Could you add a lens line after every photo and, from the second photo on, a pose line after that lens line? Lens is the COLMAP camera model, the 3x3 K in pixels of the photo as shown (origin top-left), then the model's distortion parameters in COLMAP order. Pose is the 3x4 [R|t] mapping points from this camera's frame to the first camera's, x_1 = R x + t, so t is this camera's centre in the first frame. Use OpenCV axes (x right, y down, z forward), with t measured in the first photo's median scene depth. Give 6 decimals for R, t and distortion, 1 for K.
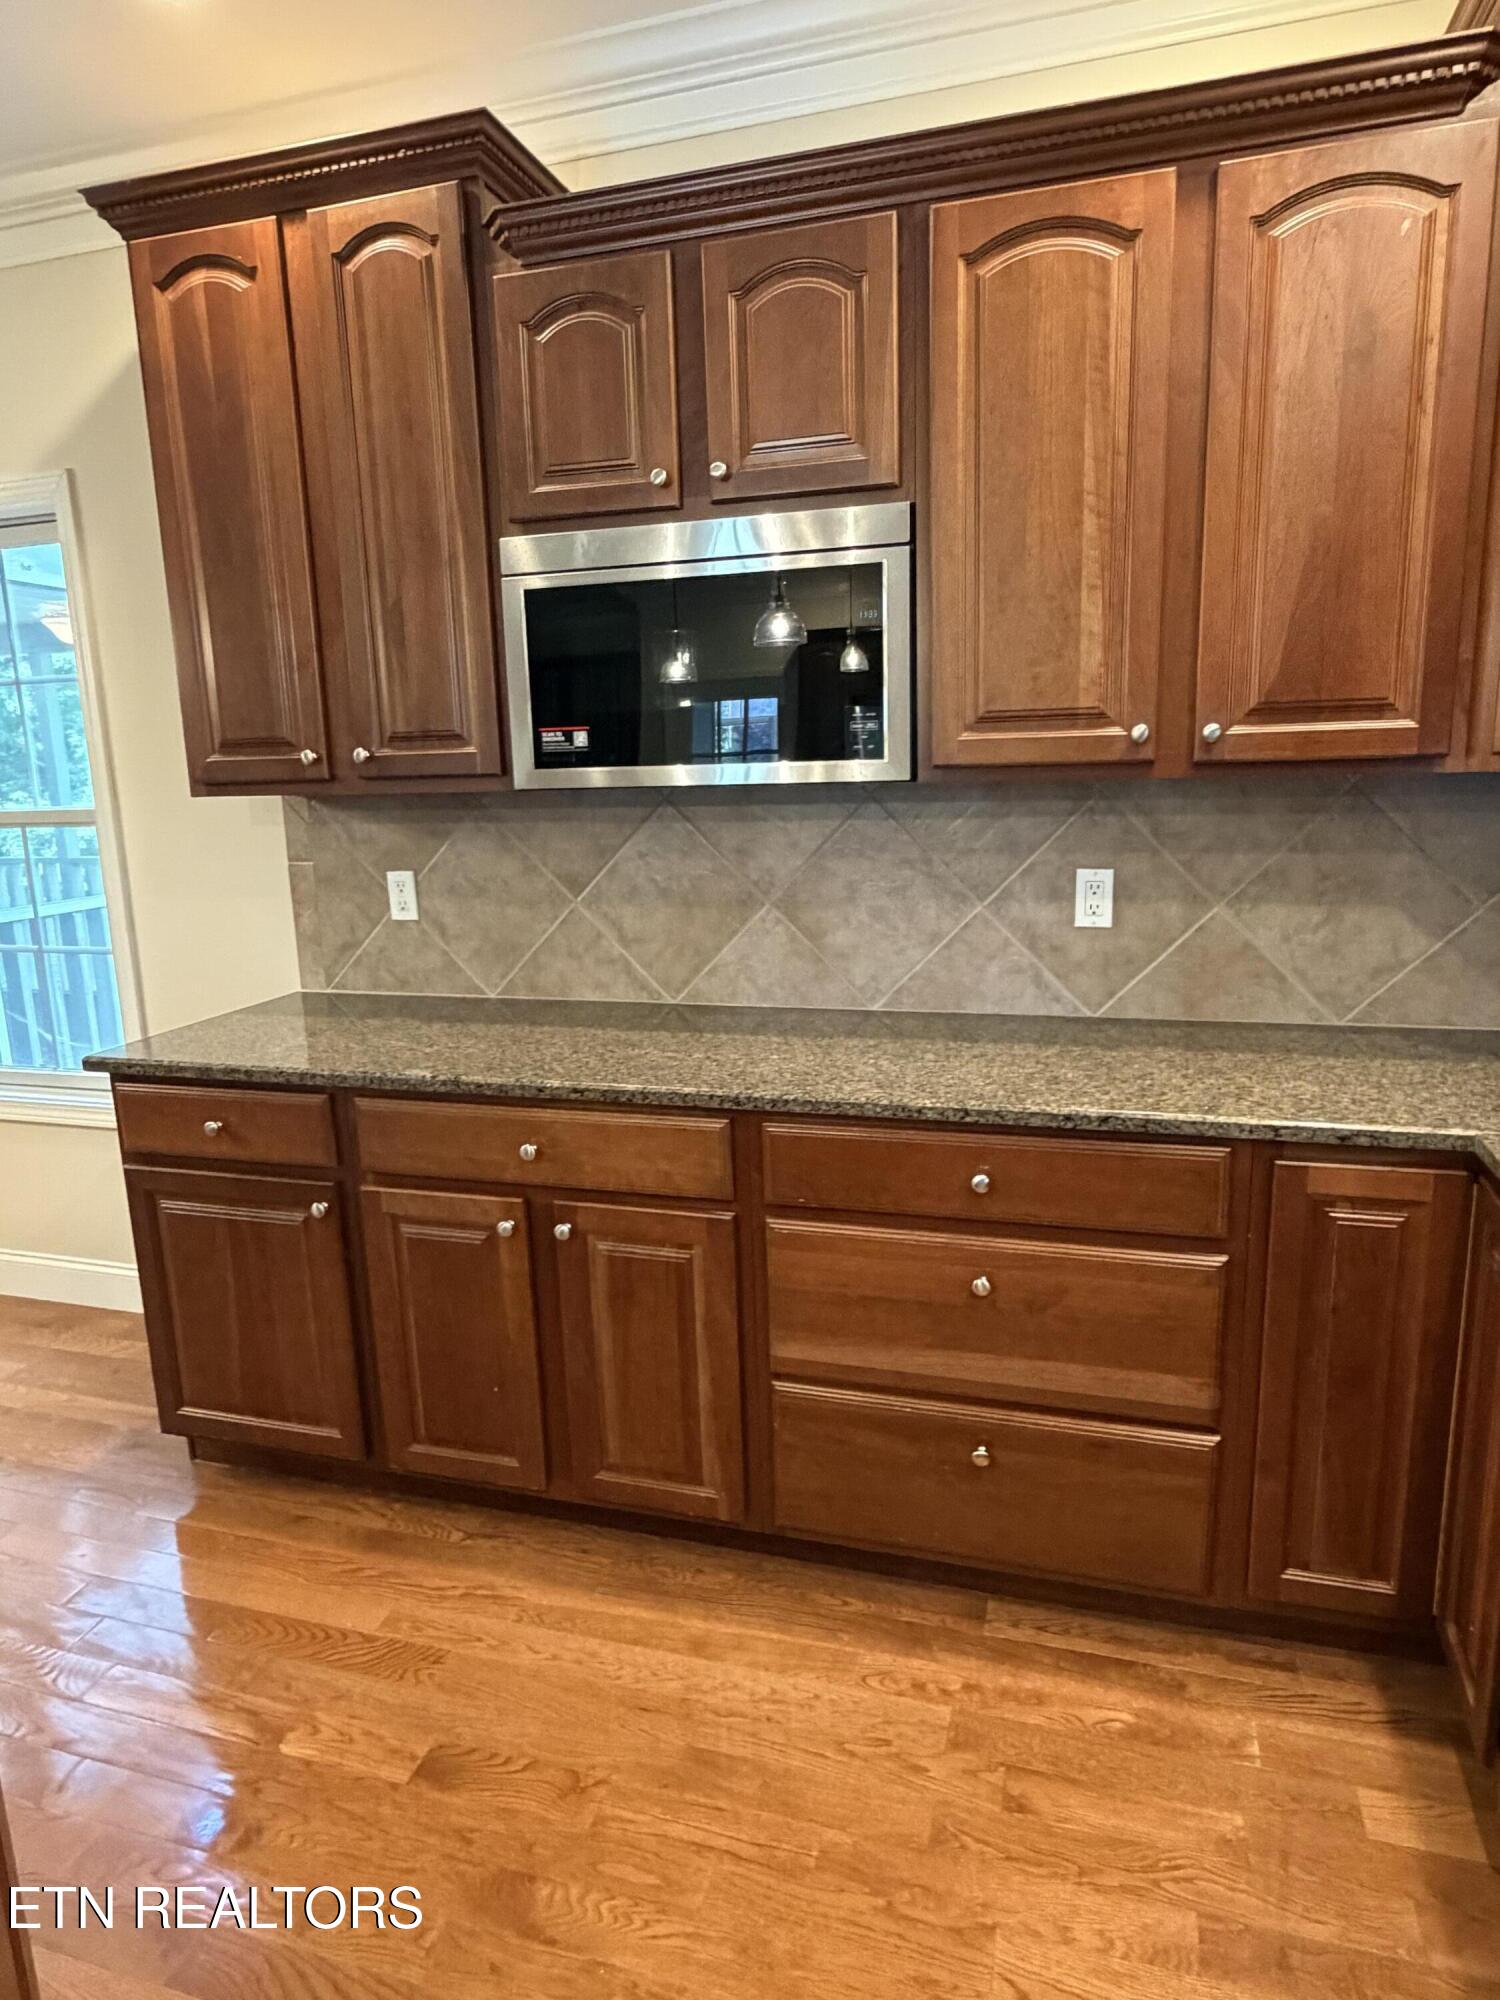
lens RADIAL K [[1175.2, 0, 756.6], [0, 1175.2, 998.7], [0, 0, 1]] dist [0.000400, -0.000604]
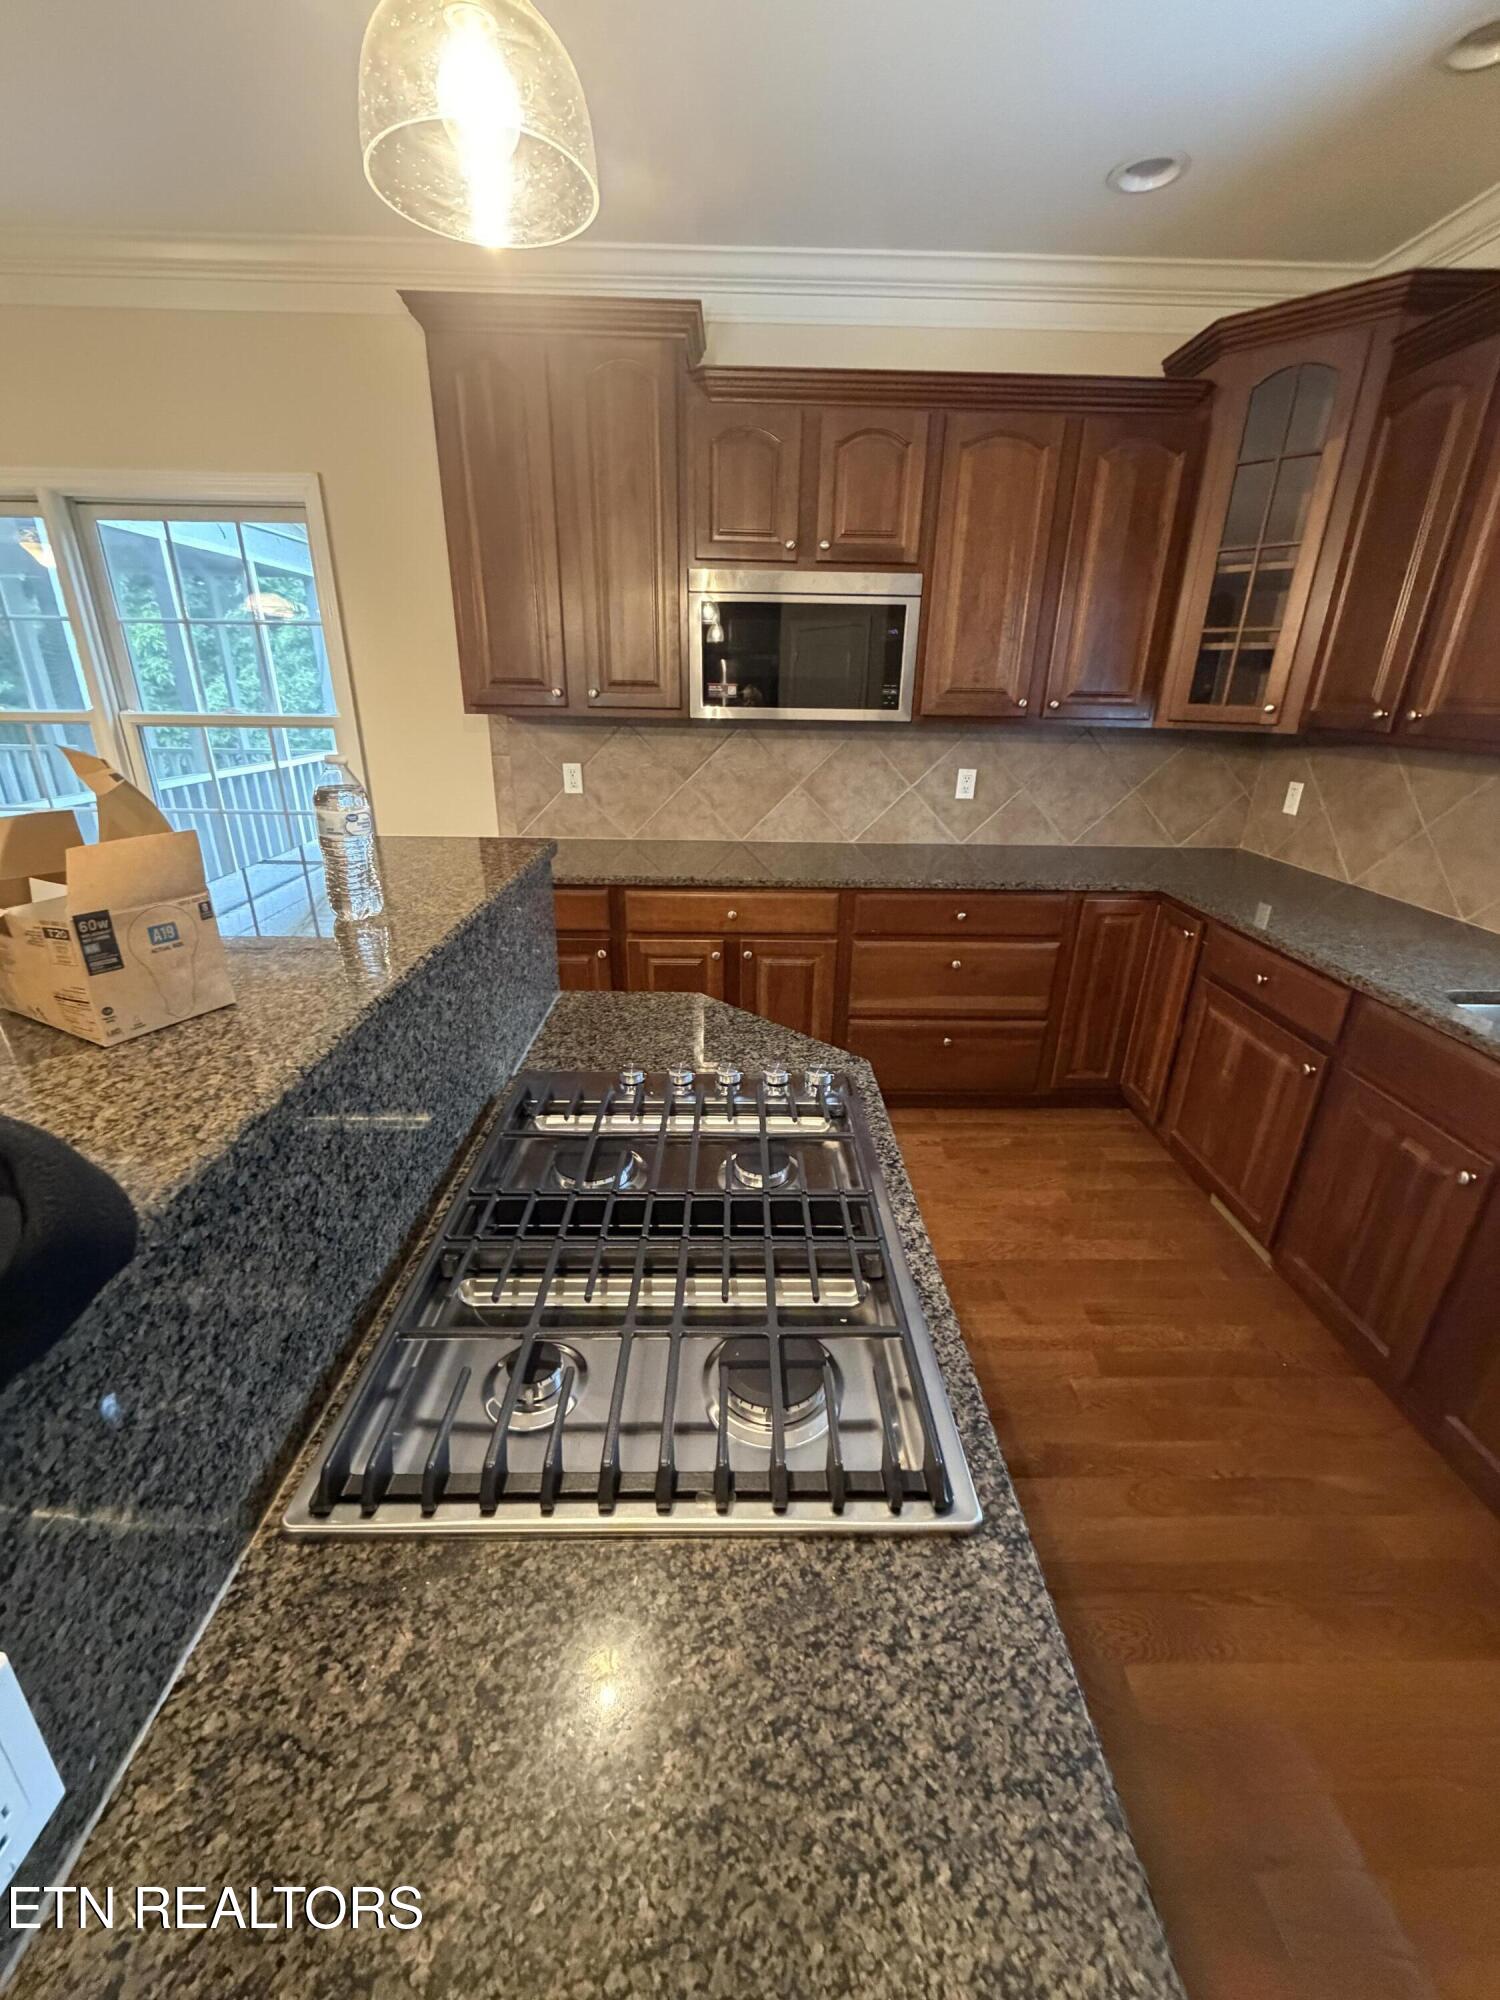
lens RADIAL K [[795.3, 0, 750.2], [0, 795.3, 995.1], [0, 0, 1]] dist [0.002041, 0.000048]
pose [[0.953230, -0.065869, 0.294982, -0.547865], [0.015423, 0.985293, 0.170175, 0.037271], [-0.301853, -0.157667, 0.940226, -0.258950]]
